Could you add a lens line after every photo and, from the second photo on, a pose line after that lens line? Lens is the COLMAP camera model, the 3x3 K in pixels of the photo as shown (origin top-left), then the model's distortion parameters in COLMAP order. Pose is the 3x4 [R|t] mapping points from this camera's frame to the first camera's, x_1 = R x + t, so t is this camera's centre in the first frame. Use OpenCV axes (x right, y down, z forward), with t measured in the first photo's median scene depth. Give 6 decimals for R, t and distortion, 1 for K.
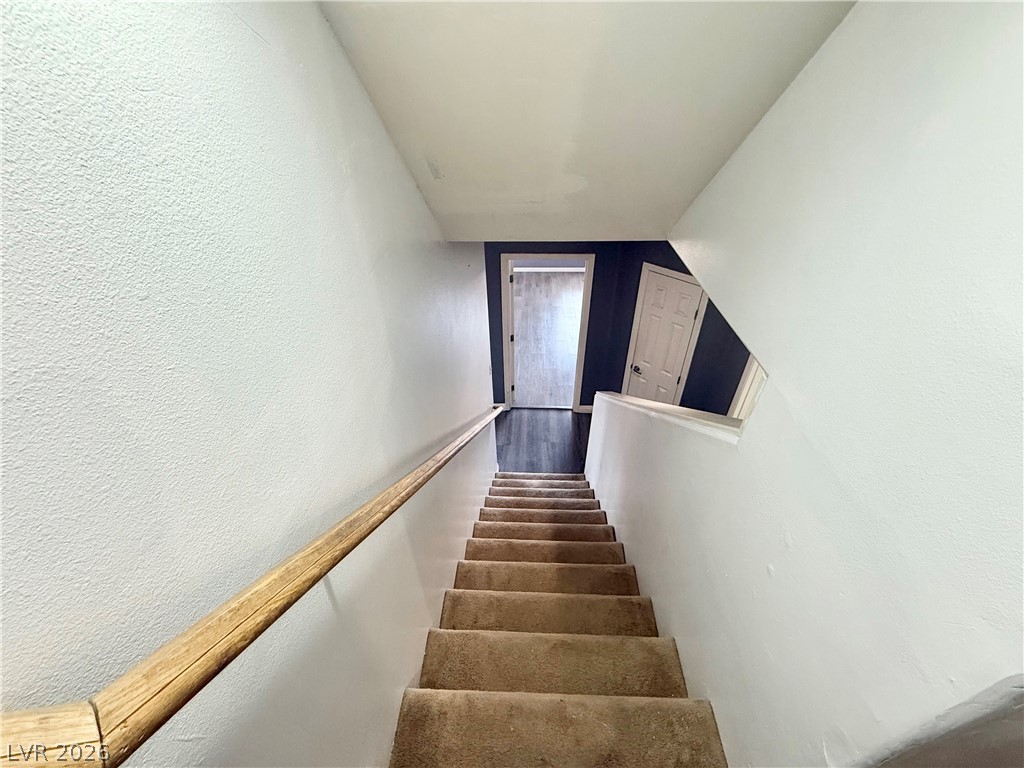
lens RADIAL K [[408.8, 0, 513.7], [0, 408.8, 381.0], [0, 0, 1]] dist [-0.000645, 0.000188]
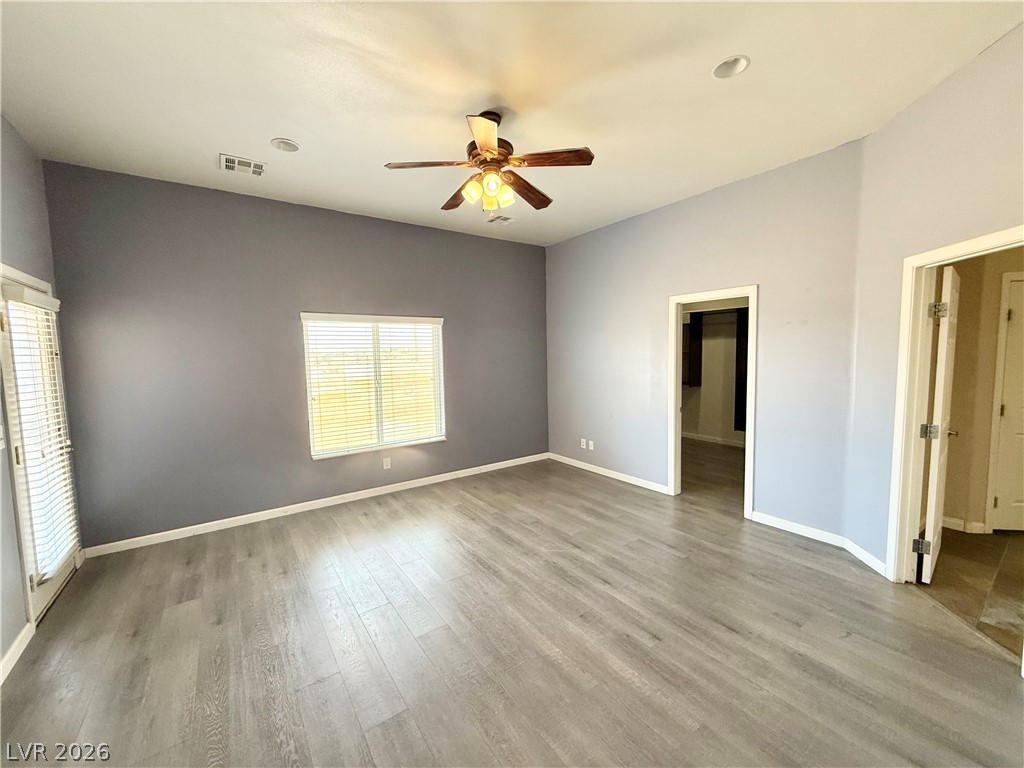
lens RADIAL K [[408.8, 0, 511.6], [0, 408.8, 385.5], [0, 0, 1]] dist [-0.000645, 0.000188]
pose [[0.791372, -0.053132, 0.609022, 0.025372], [0.379326, 0.823926, -0.421021, -0.107978], [-0.479419, 0.564202, 0.672186, 0.533215]]
